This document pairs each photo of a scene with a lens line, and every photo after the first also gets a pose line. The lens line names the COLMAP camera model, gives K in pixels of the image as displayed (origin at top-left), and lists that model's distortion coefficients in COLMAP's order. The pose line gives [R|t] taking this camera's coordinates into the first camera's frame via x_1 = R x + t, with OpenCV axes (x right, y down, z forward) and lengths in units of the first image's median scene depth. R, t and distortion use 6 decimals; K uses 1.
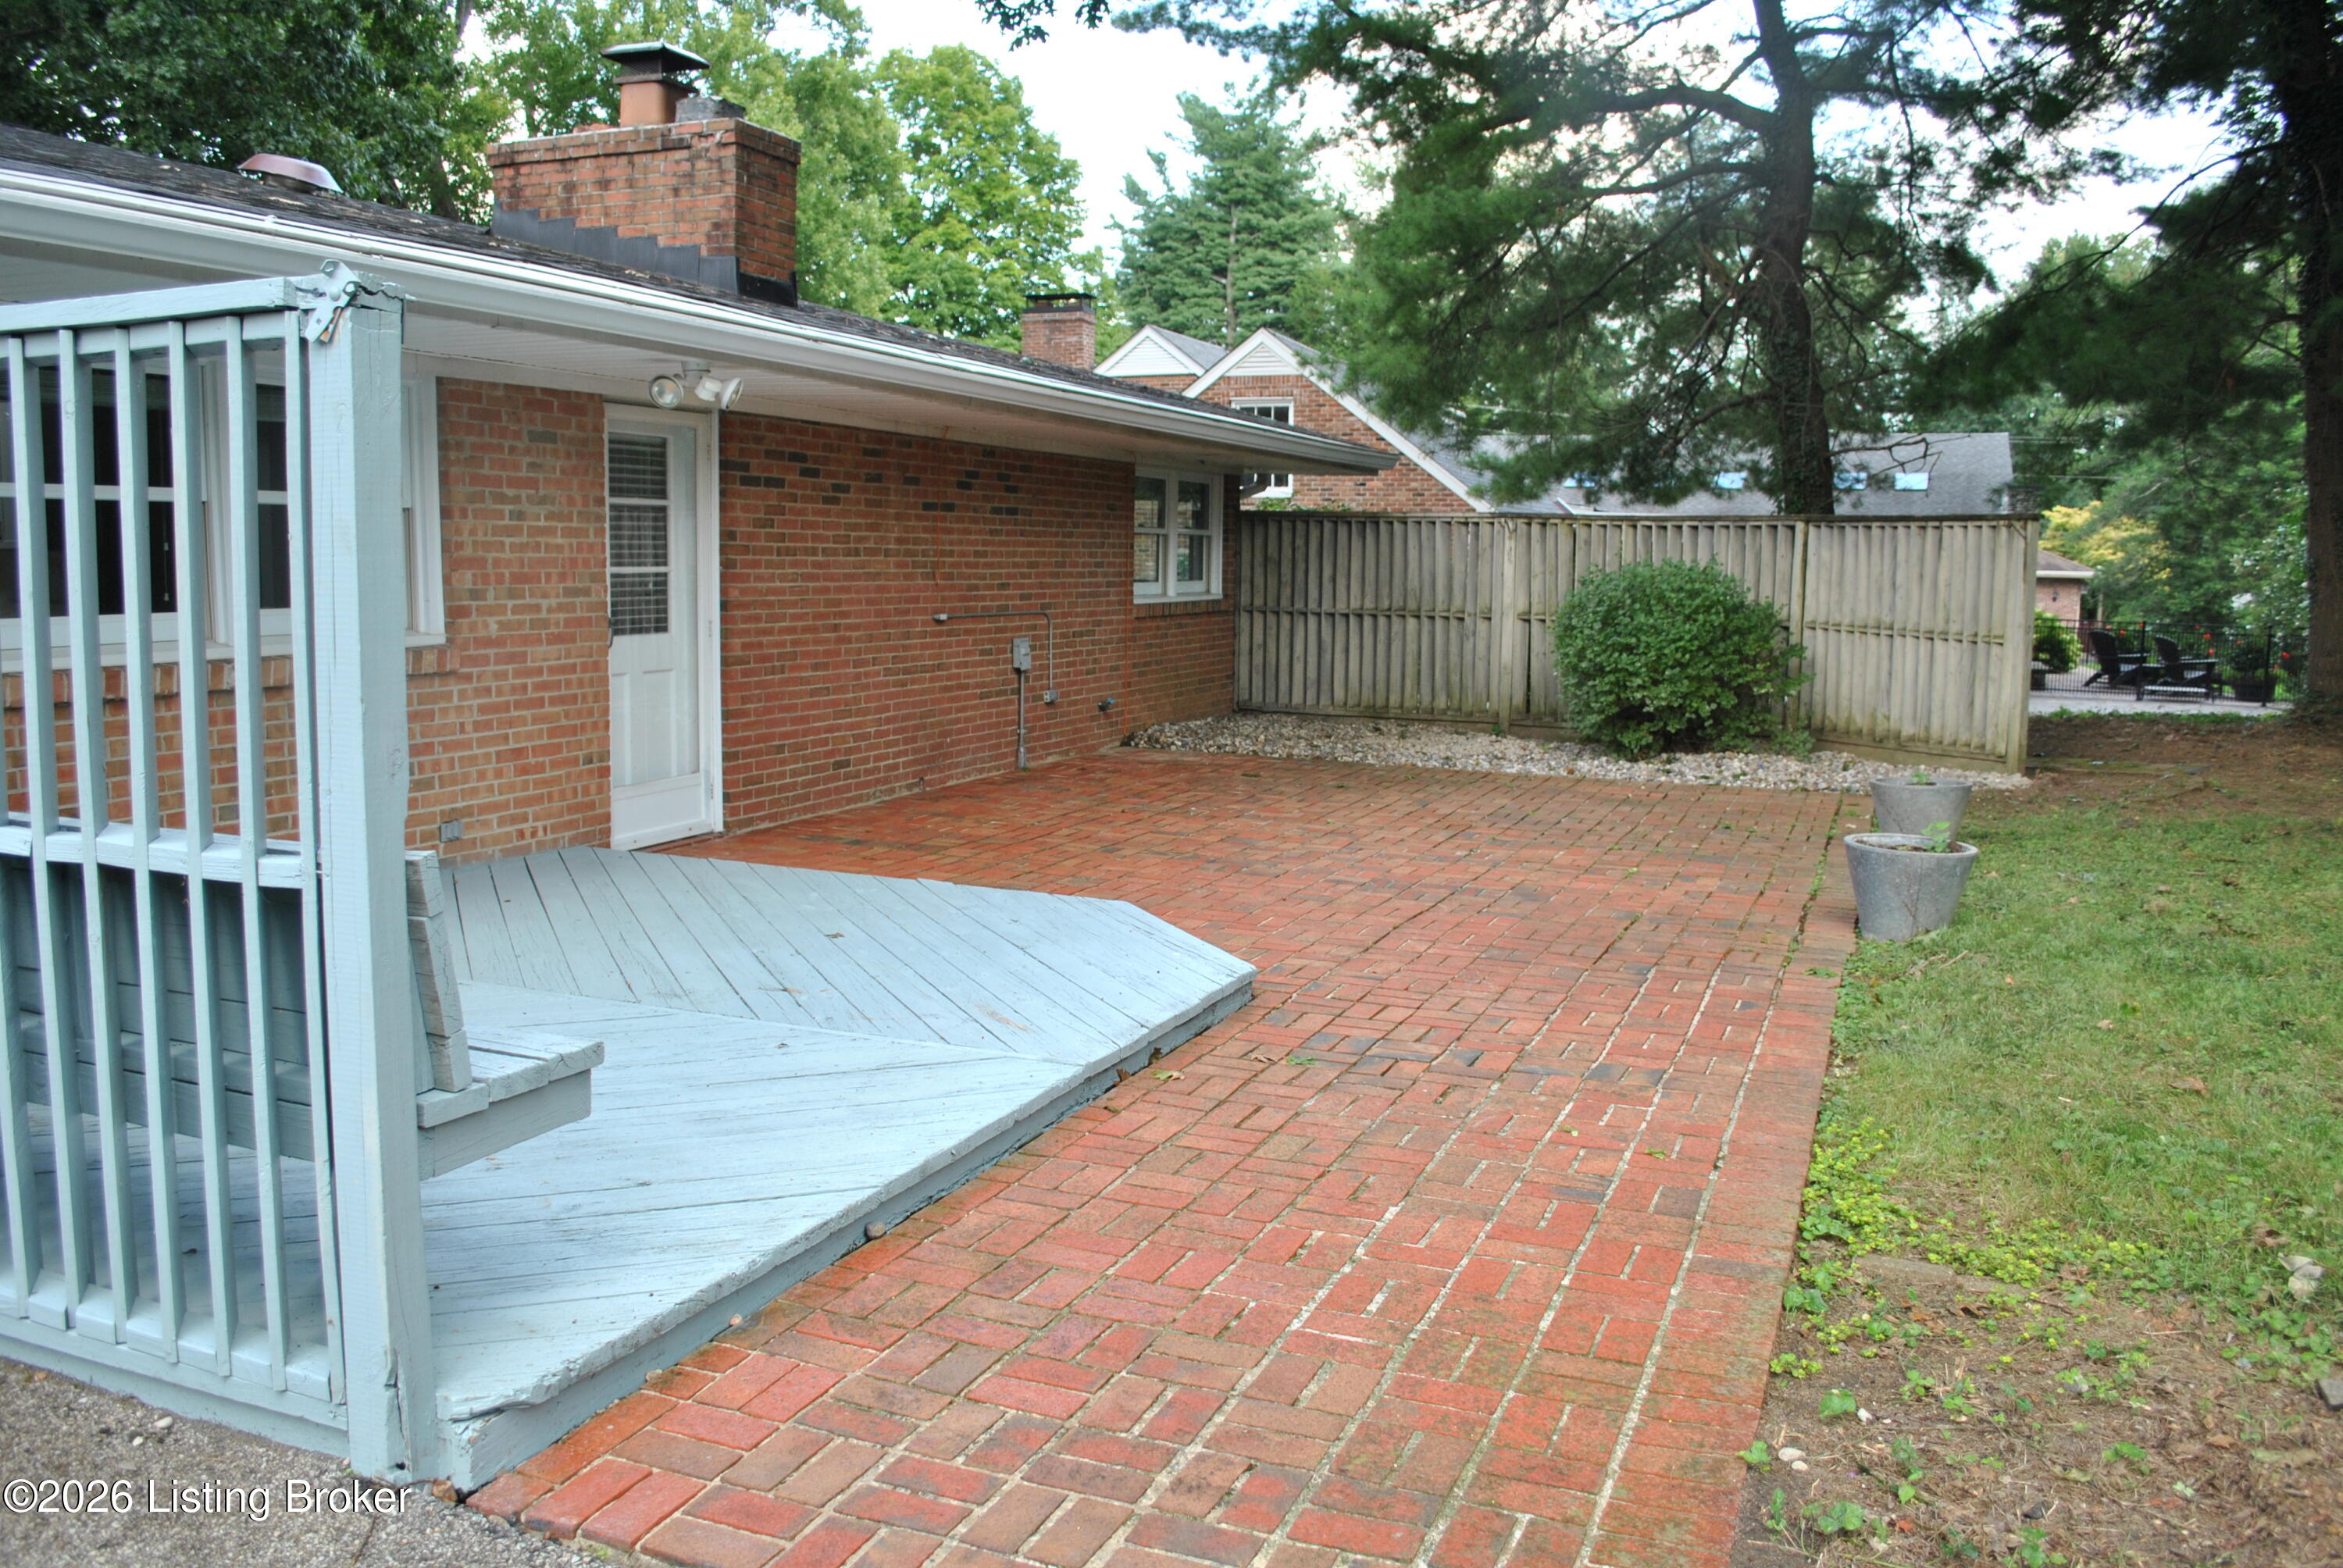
lens RADIAL K [[1848.1, 0, 1188.8], [0, 1848.1, 760.9], [0, 0, 1]] dist [-0.080127, 0.010190]
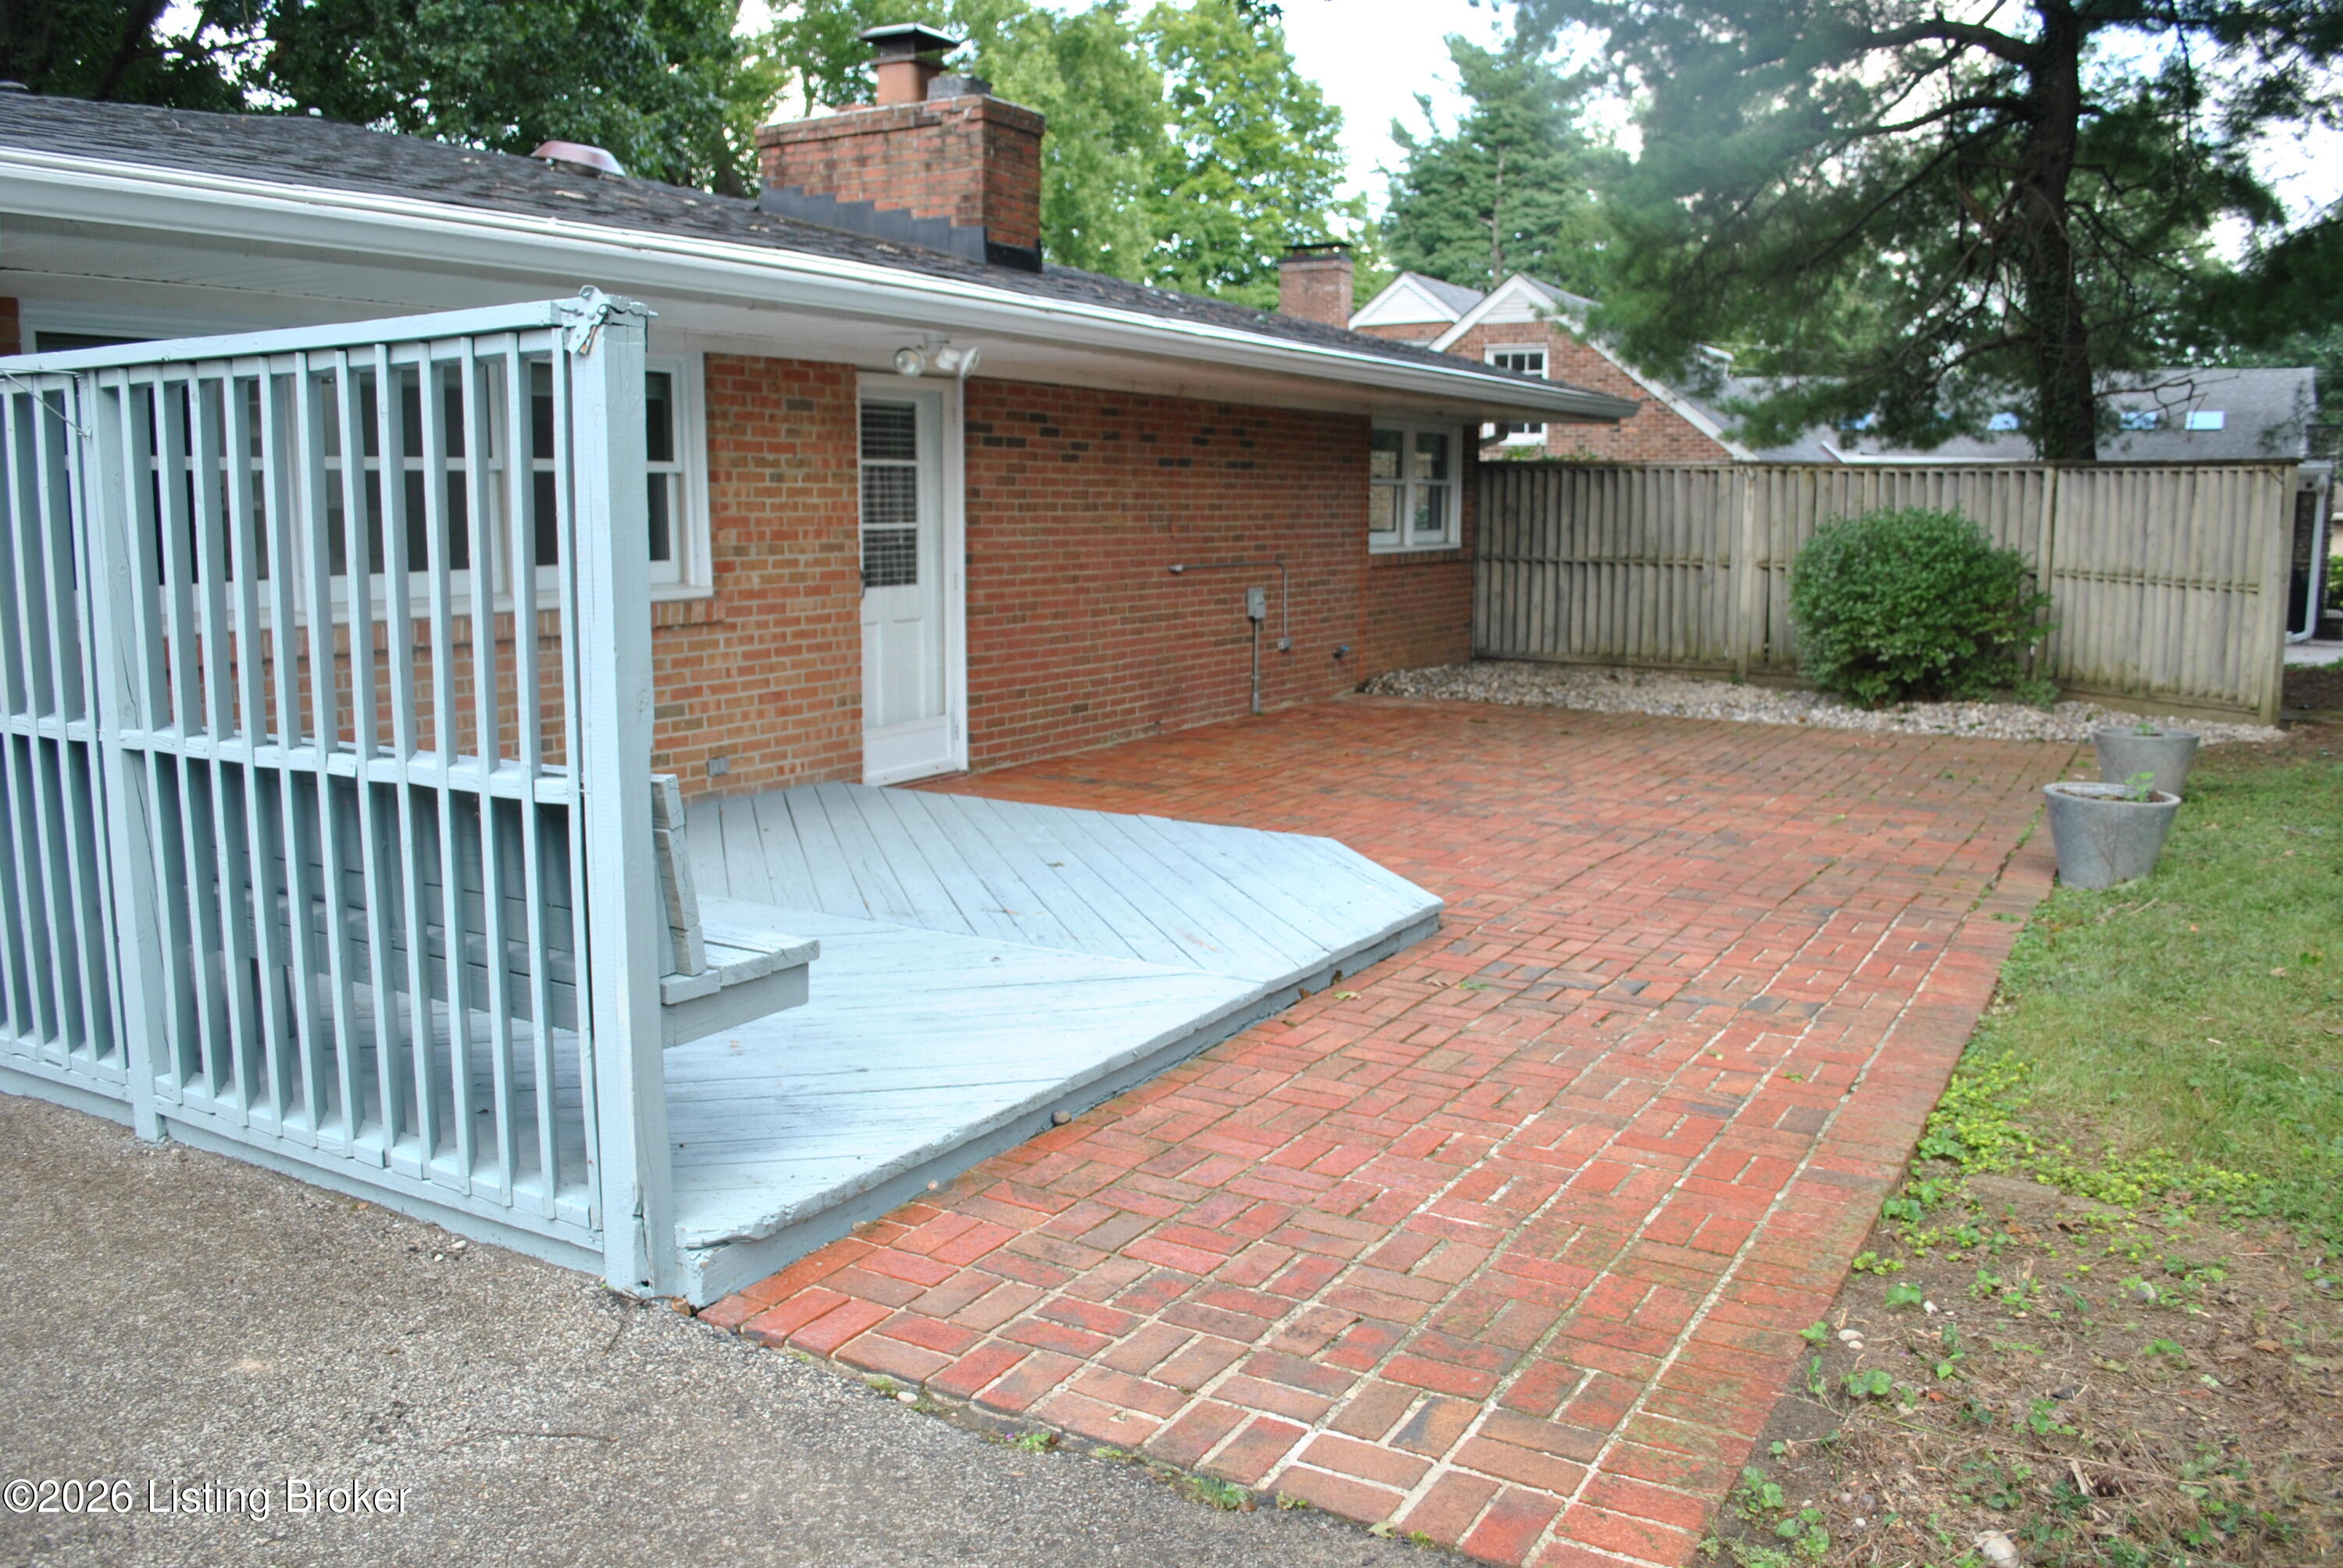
lens RADIAL K [[1848.1, 0, 1197.5], [0, 1848.1, 755.3], [0, 0, 1]] dist [-0.080127, 0.010190]
pose [[0.990230, 0.009027, -0.139152, 0.028951], [-0.005446, 0.999645, 0.026096, 0.001014], [0.139338, -0.025083, 0.989927, -0.045516]]
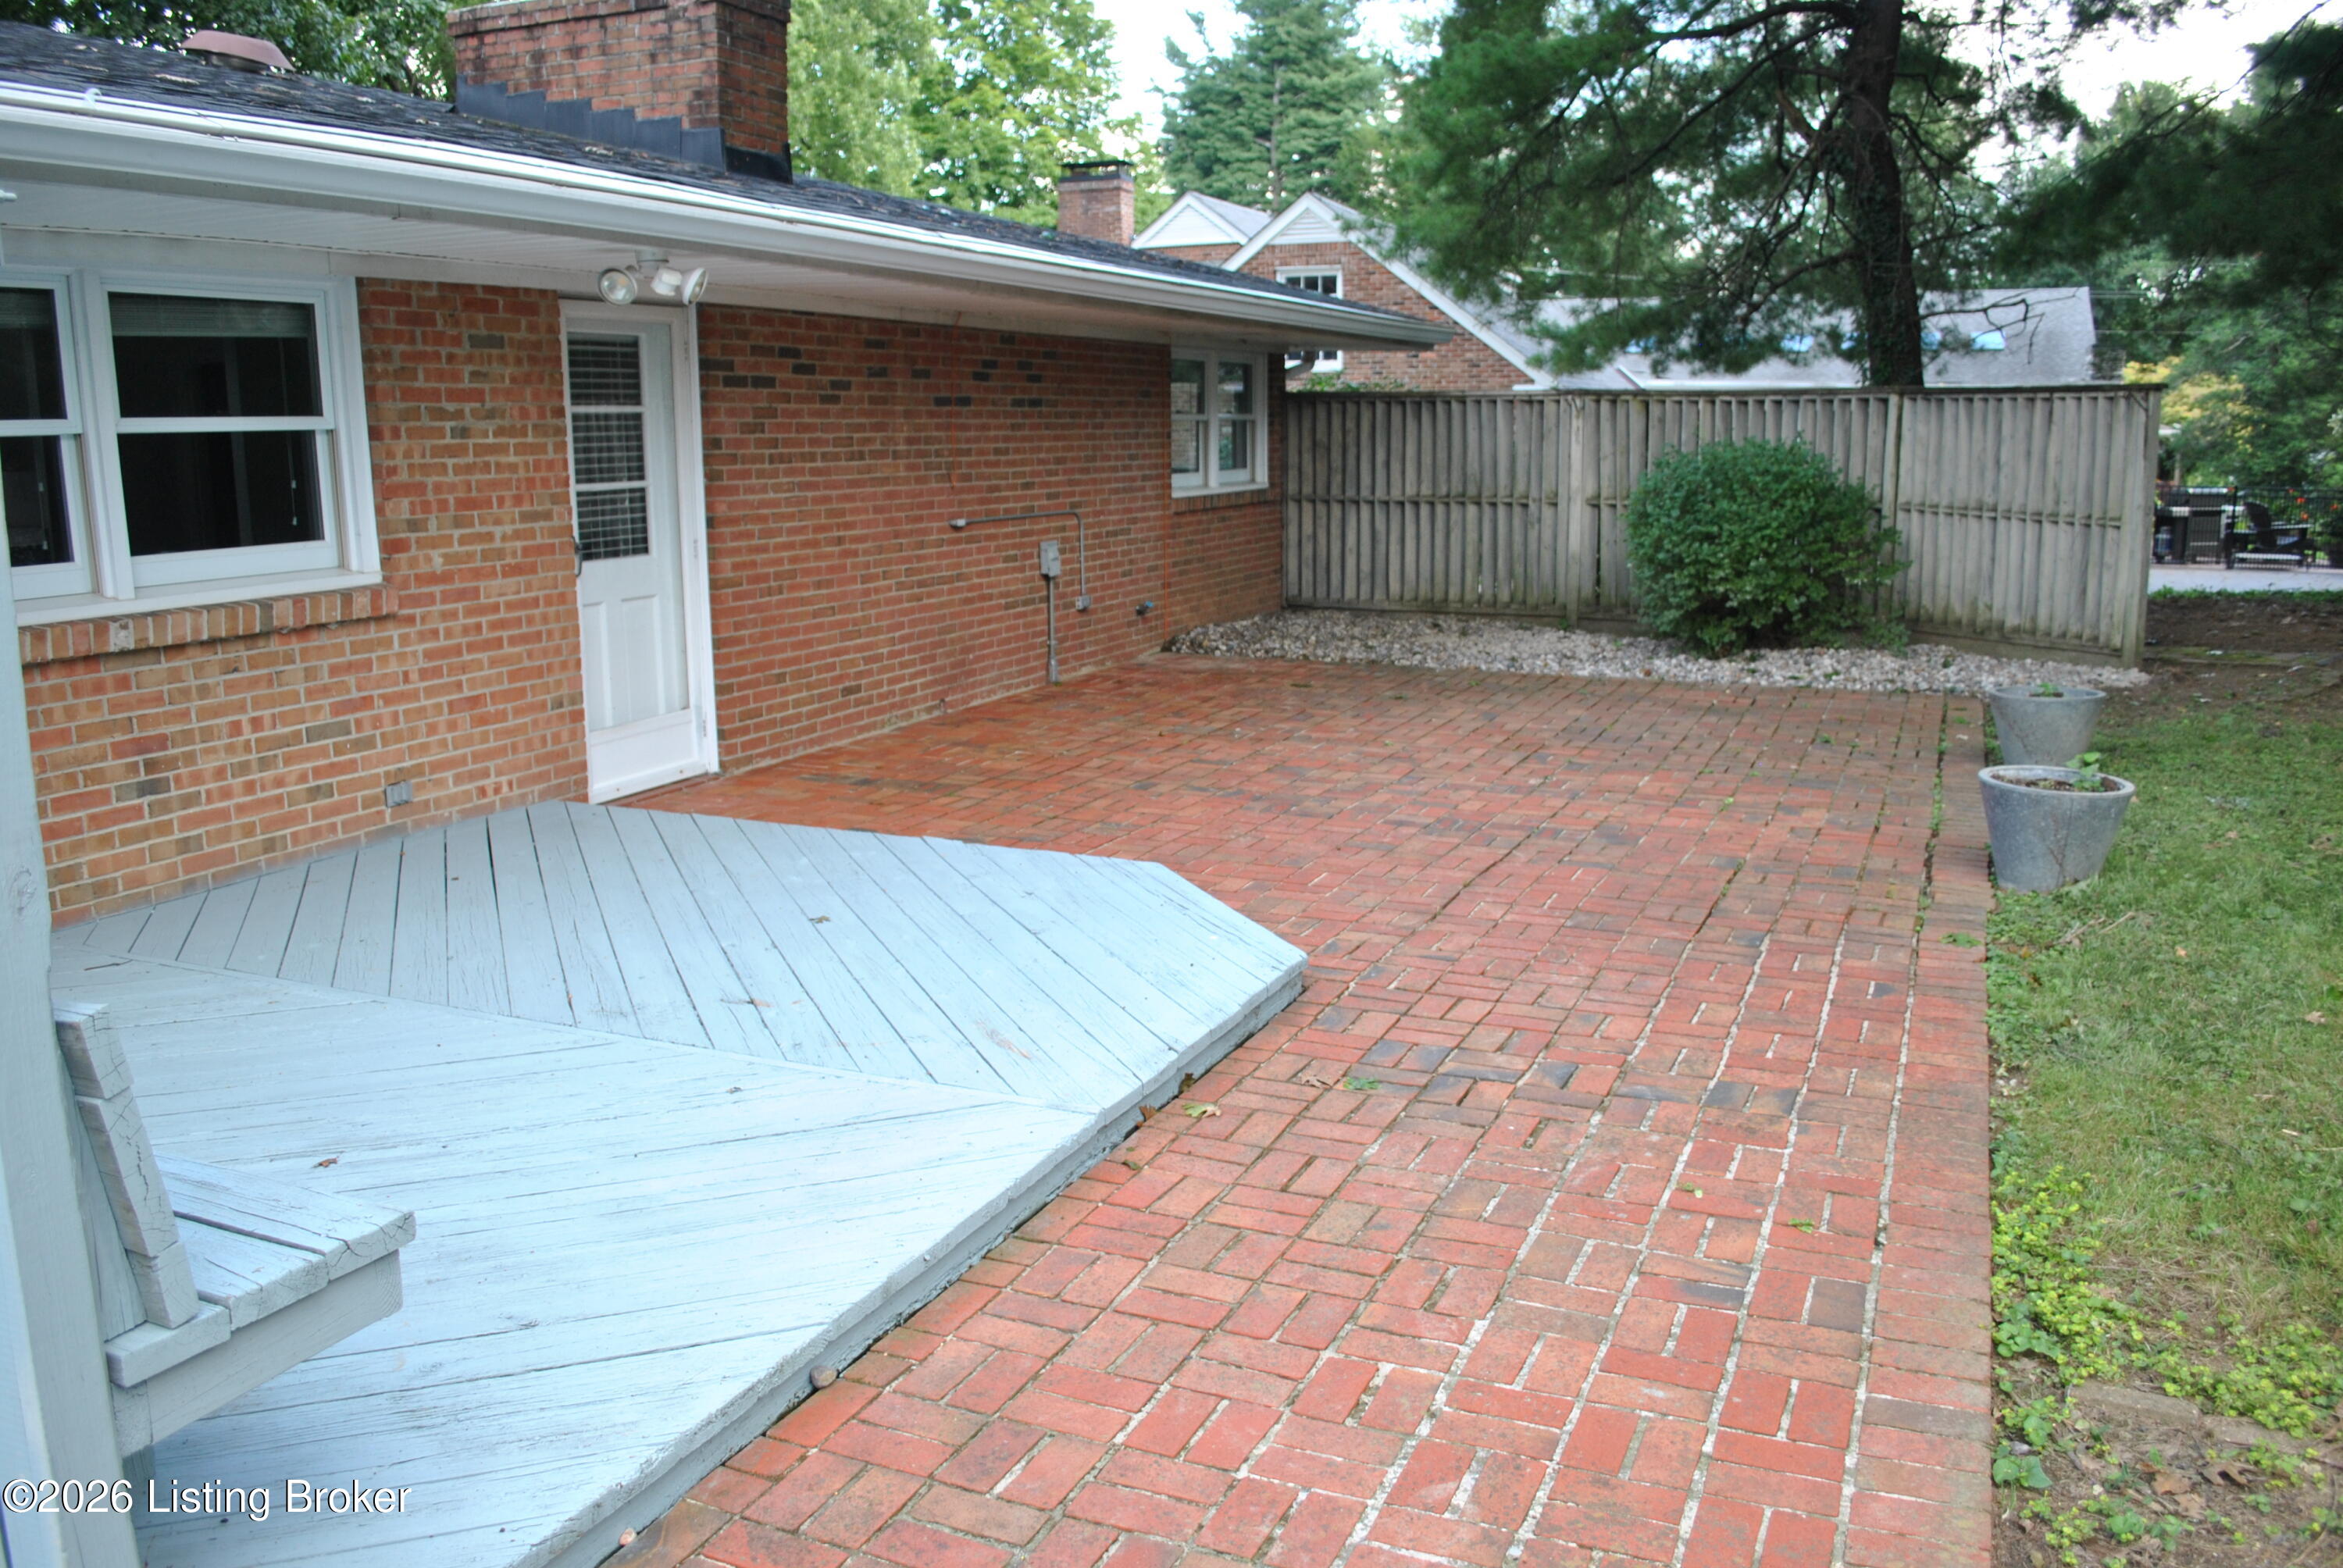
lens RADIAL K [[1848.1, 0, 1200.6], [0, 1848.1, 760.8], [0, 0, 1]] dist [-0.080127, 0.010190]
pose [[0.999572, -0.017365, -0.023530, 0.005969], [0.018939, 0.997478, 0.068396, -0.024779], [0.022283, -0.068813, 0.997381, 0.100971]]
